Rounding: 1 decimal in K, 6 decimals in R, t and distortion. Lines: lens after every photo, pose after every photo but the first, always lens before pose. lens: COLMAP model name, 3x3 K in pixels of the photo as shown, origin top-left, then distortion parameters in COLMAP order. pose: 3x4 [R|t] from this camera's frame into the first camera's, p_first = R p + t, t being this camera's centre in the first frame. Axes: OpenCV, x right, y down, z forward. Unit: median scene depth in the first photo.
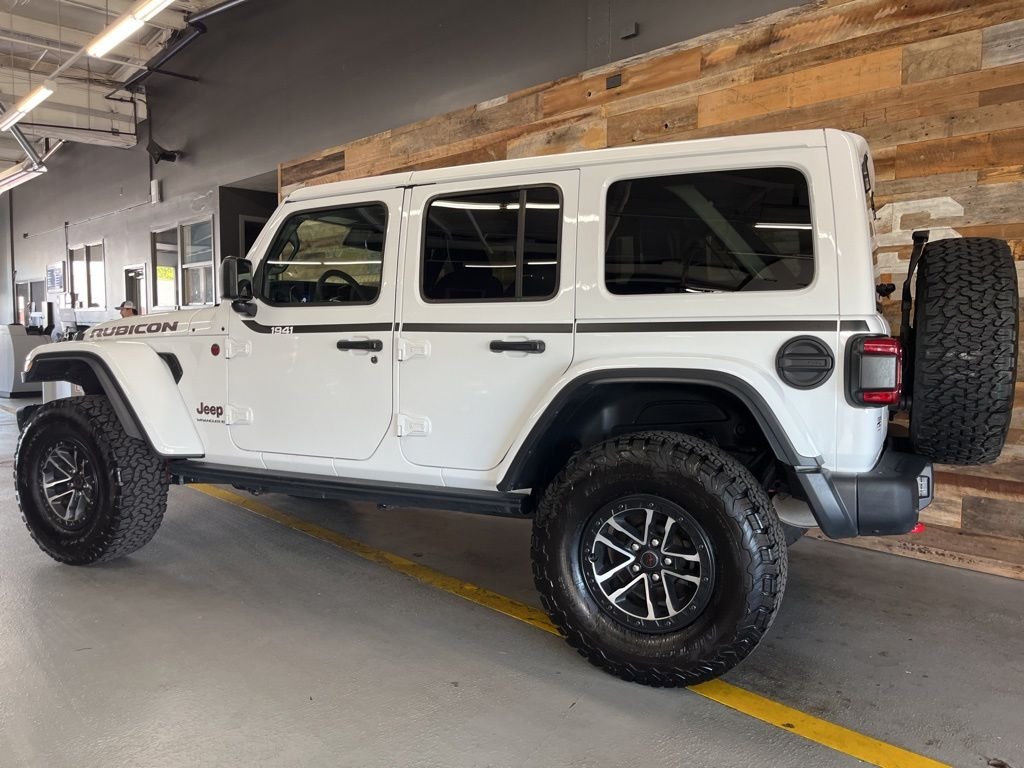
lens RADIAL K [[773.8, 0, 512.0], [0, 773.8, 384.0], [0, 0, 1]] dist [0.062253, -0.079464]
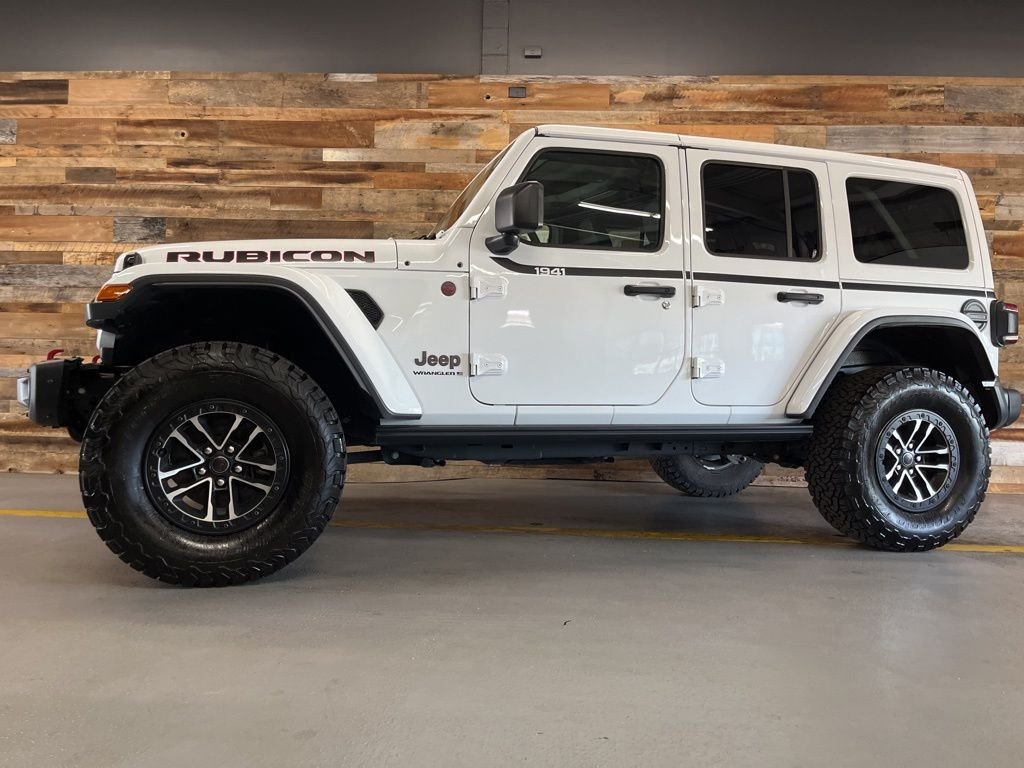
lens RADIAL K [[773.8, 0, 512.0], [0, 773.8, 384.0], [0, 0, 1]] dist [0.062253, -0.079464]
pose [[0.729787, 0.009442, 0.683609, -0.805716], [0.029483, 0.998540, -0.045267, 0.088784], [-0.683038, 0.053190, 0.728443, 0.307197]]
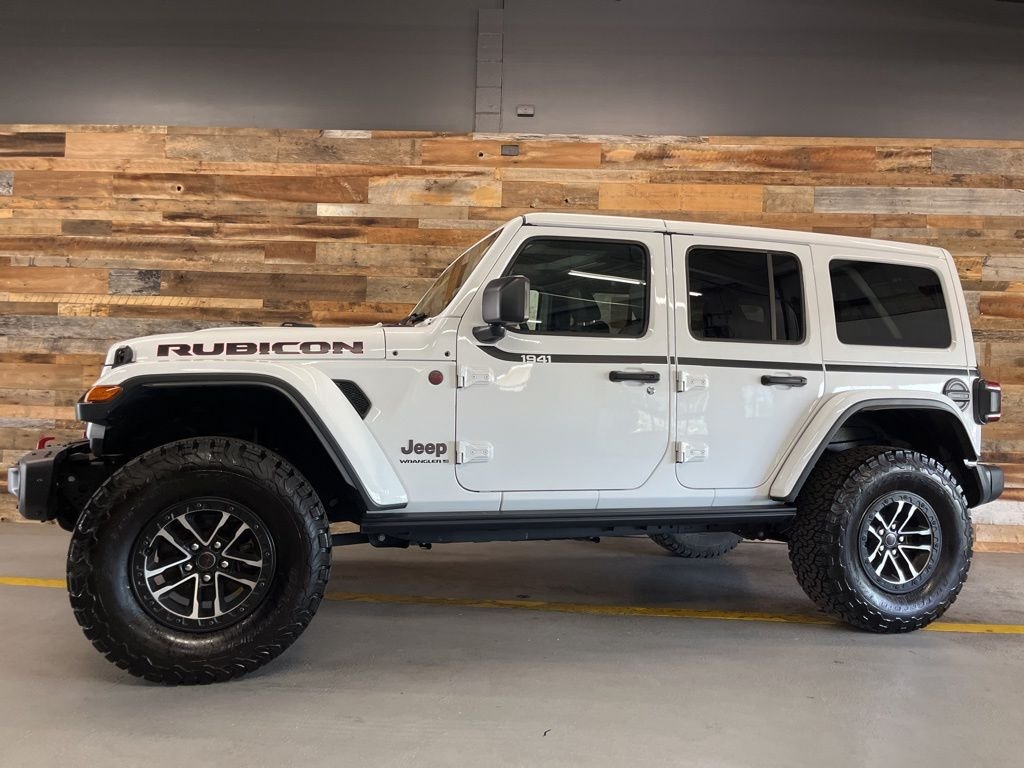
lens RADIAL K [[774.4, 0, 509.7], [0, 774.4, 388.5], [0, 0, 1]] dist [0.055033, -0.063743]
pose [[0.728599, 0.024421, 0.684505, -0.805914], [0.022716, 0.997953, -0.059784, 0.018668], [-0.684563, 0.059108, 0.726553, 0.289121]]
